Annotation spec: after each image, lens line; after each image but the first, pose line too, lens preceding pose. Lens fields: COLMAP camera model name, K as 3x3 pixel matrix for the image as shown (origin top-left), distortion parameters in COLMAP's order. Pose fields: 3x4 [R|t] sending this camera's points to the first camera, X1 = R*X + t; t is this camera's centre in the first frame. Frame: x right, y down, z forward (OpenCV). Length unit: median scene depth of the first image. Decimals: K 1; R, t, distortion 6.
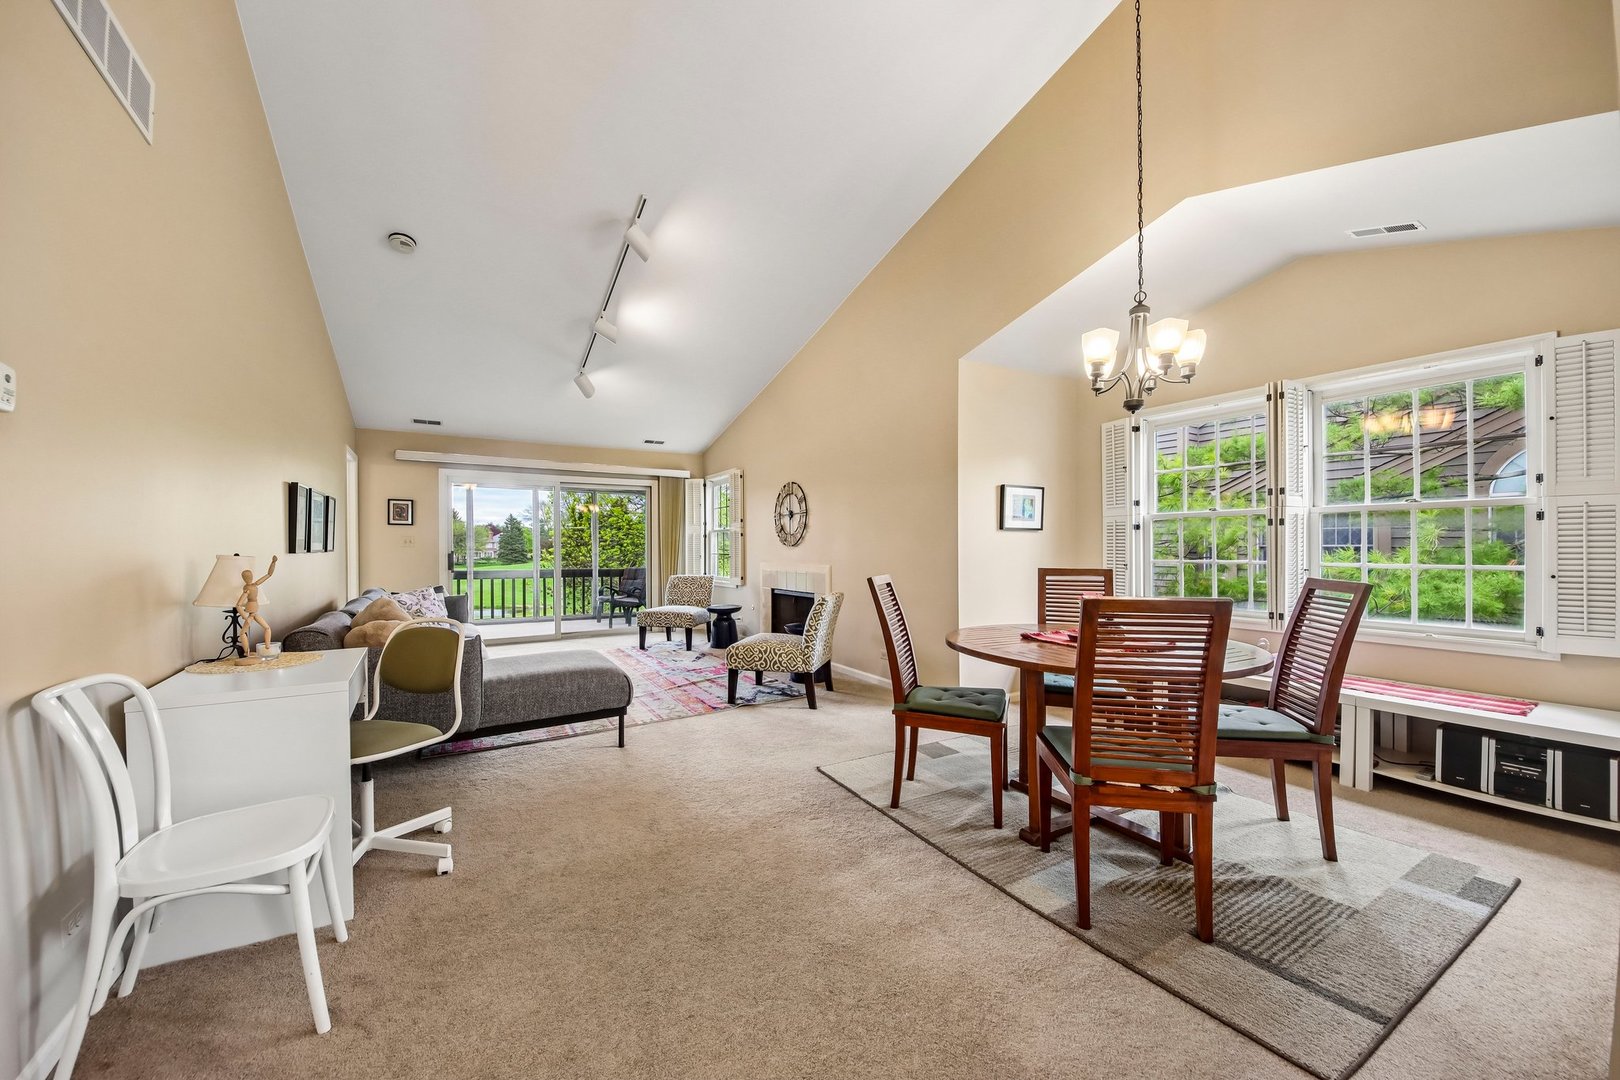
lens RADIAL K [[606.0, 0, 804.9], [0, 606.0, 548.5], [0, 0, 1]] dist [0.037264, -0.024467]
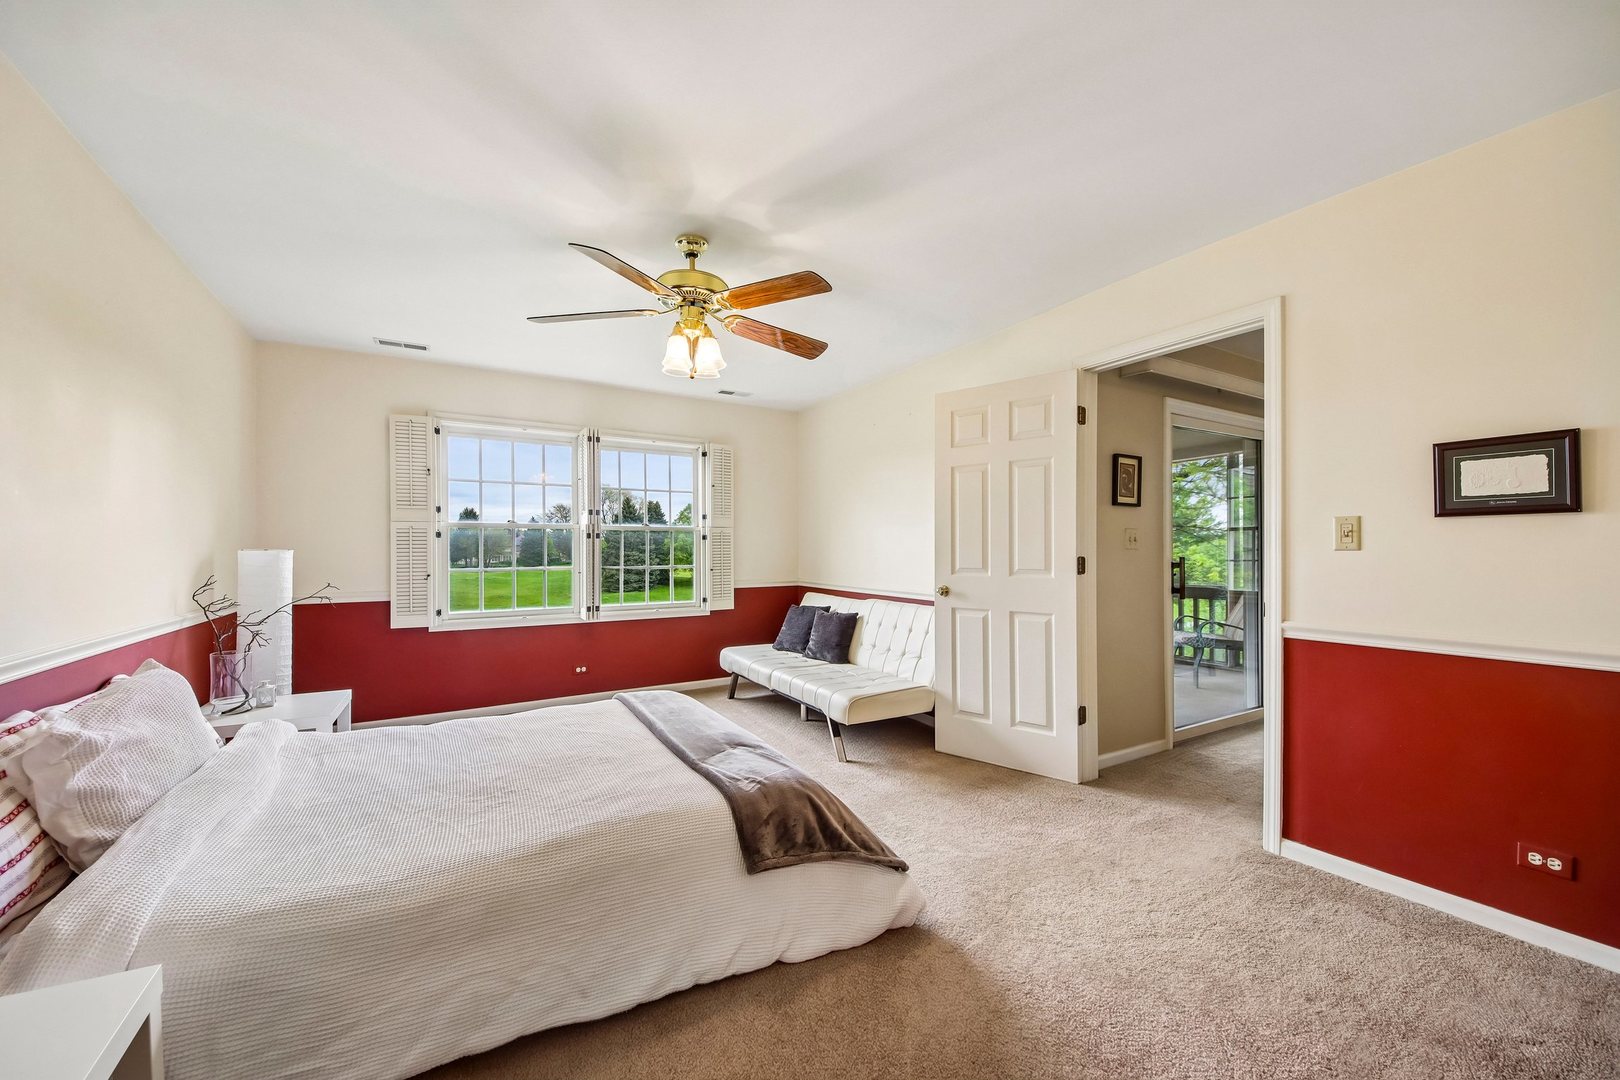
lens RADIAL K [[606.0, 0, 804.9], [0, 606.0, 548.5], [0, 0, 1]] dist [0.037264, -0.024467]
pose [[-0.014177, 0.008912, 0.999860, -0.408008], [0.009296, 0.999918, -0.008780, -0.000897], [-0.999856, 0.009170, -0.014259, 0.458155]]
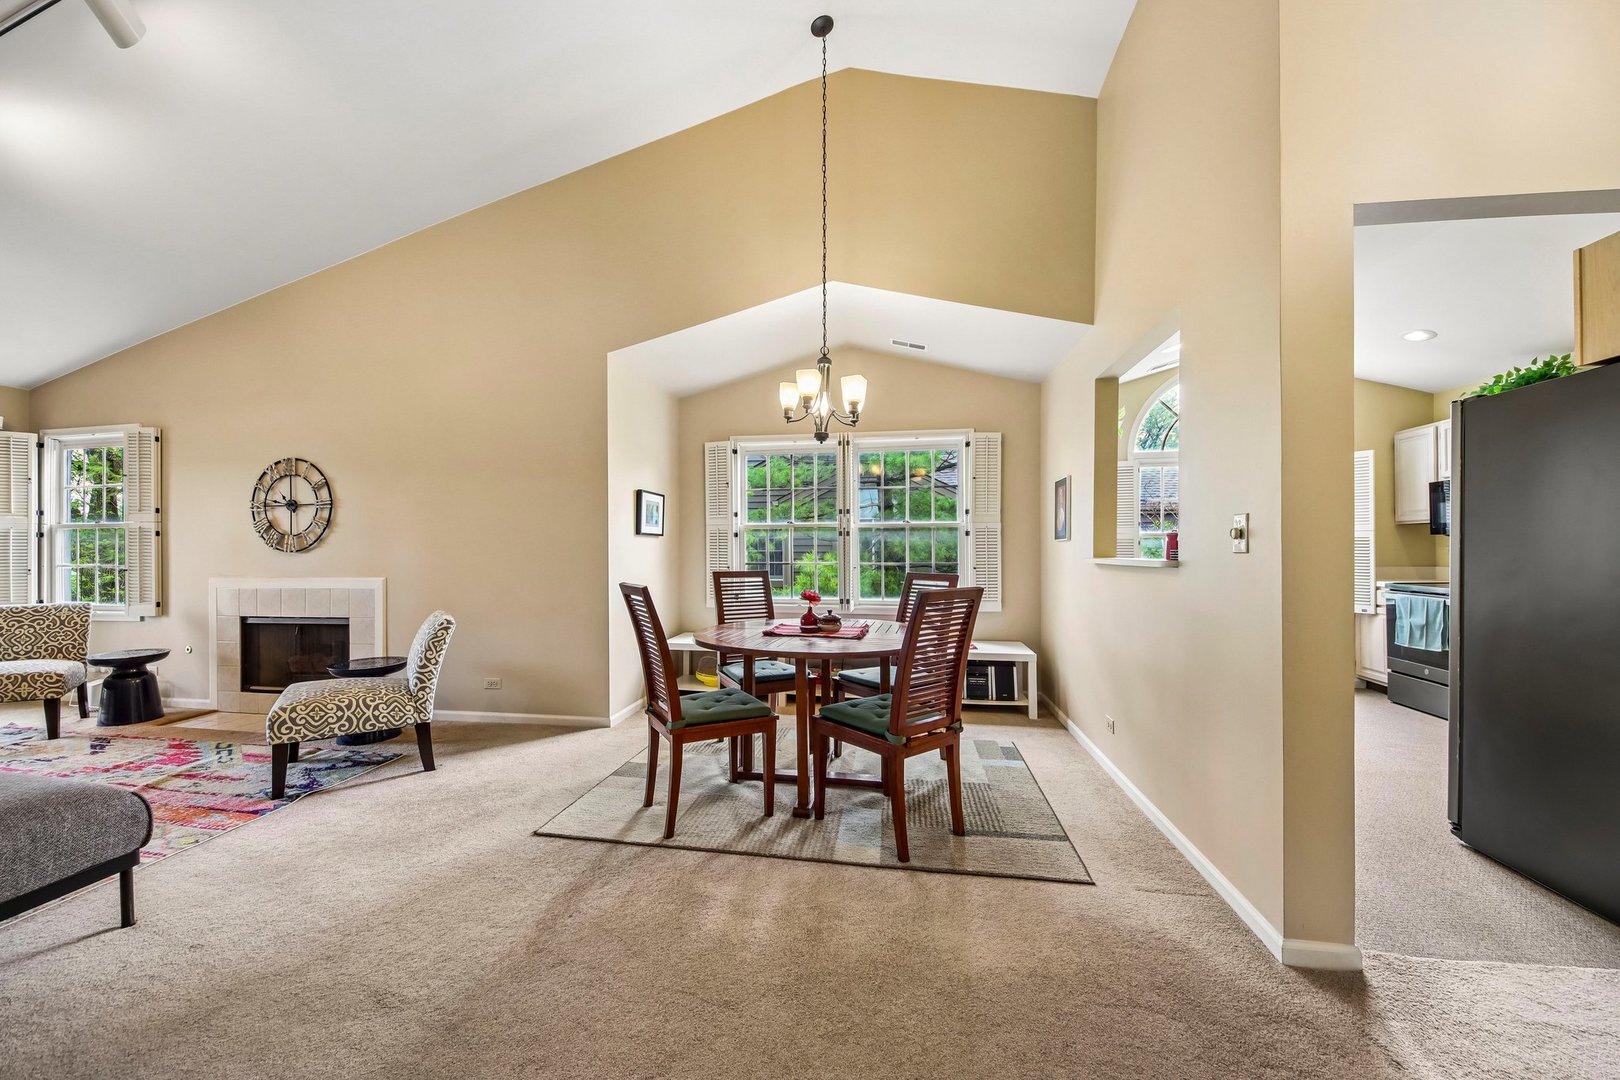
lens RADIAL K [[606.0, 0, 804.9], [0, 606.0, 548.5], [0, 0, 1]] dist [0.037264, -0.024467]
pose [[0.635099, 0.001529, 0.772429, -0.273818], [0.004875, 0.999970, -0.005988, -0.001383], [-0.772415, 0.007568, 0.635073, 0.162479]]
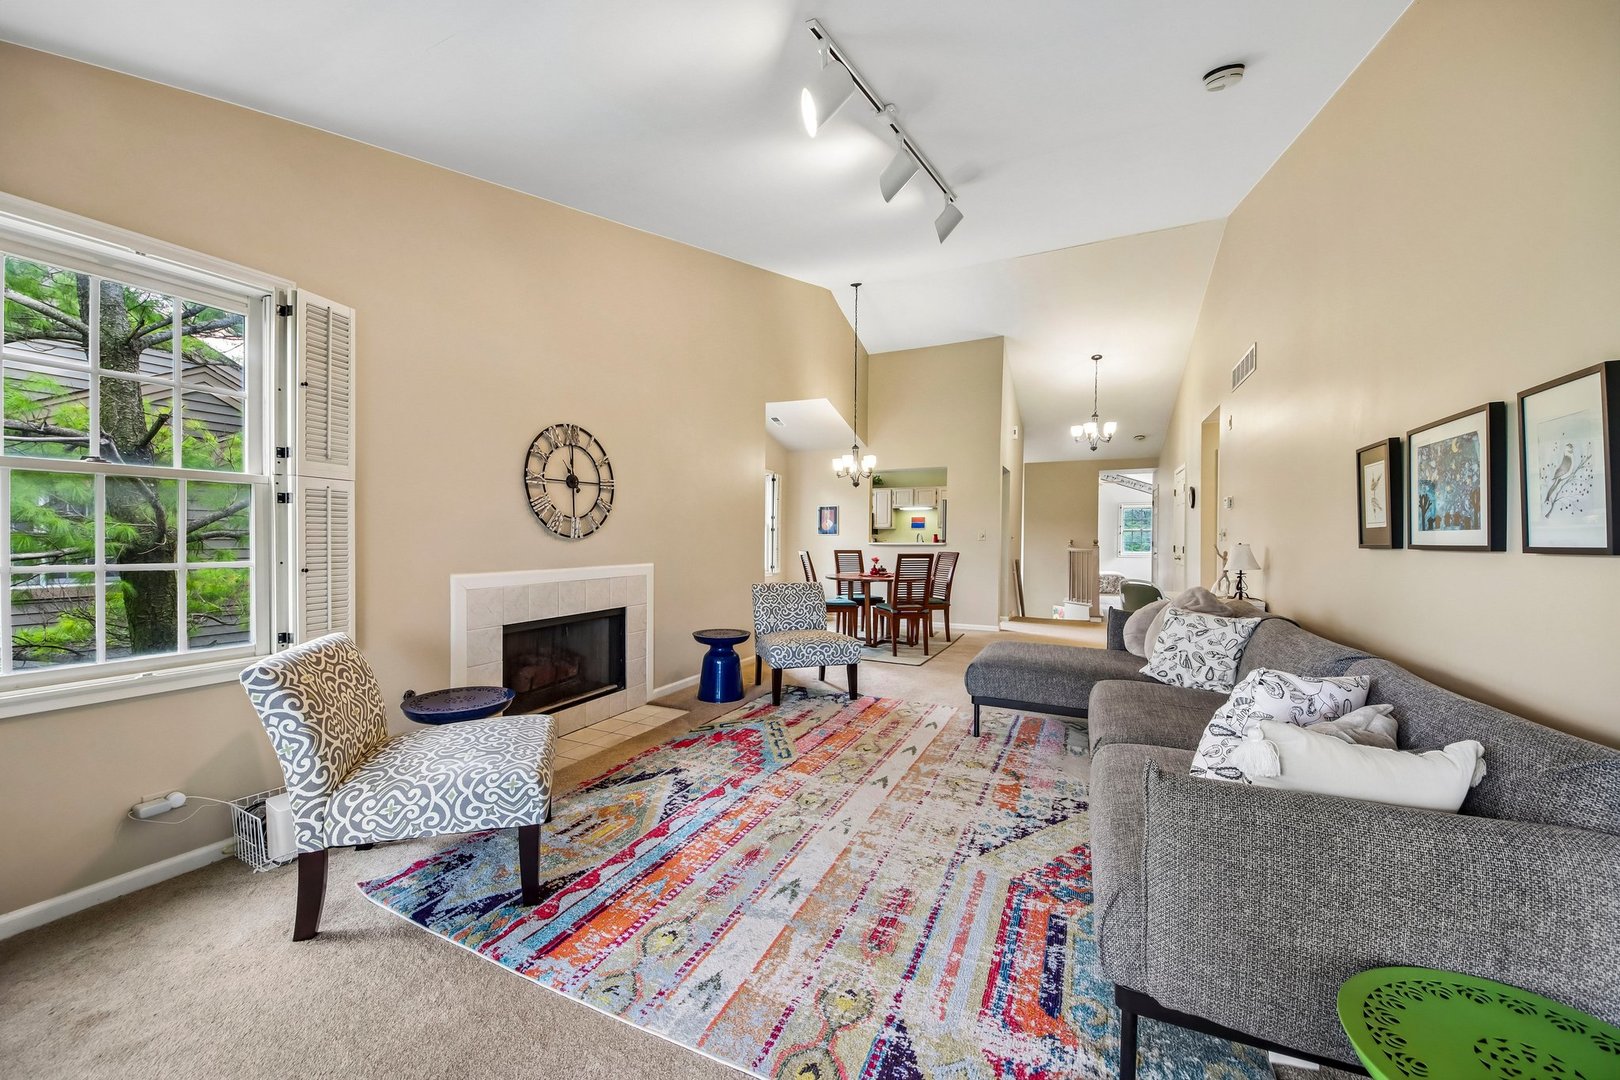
lens RADIAL K [[595.6, 0, 810.3], [0, 595.6, 545.3], [0, 0, 1]] dist [0.030664, -0.025725]
pose [[-0.568910, -0.007634, 0.822364, -0.879786], [0.001777, 0.999943, 0.010512, -0.002974], [-0.822398, 0.007442, -0.568864, 1.624907]]
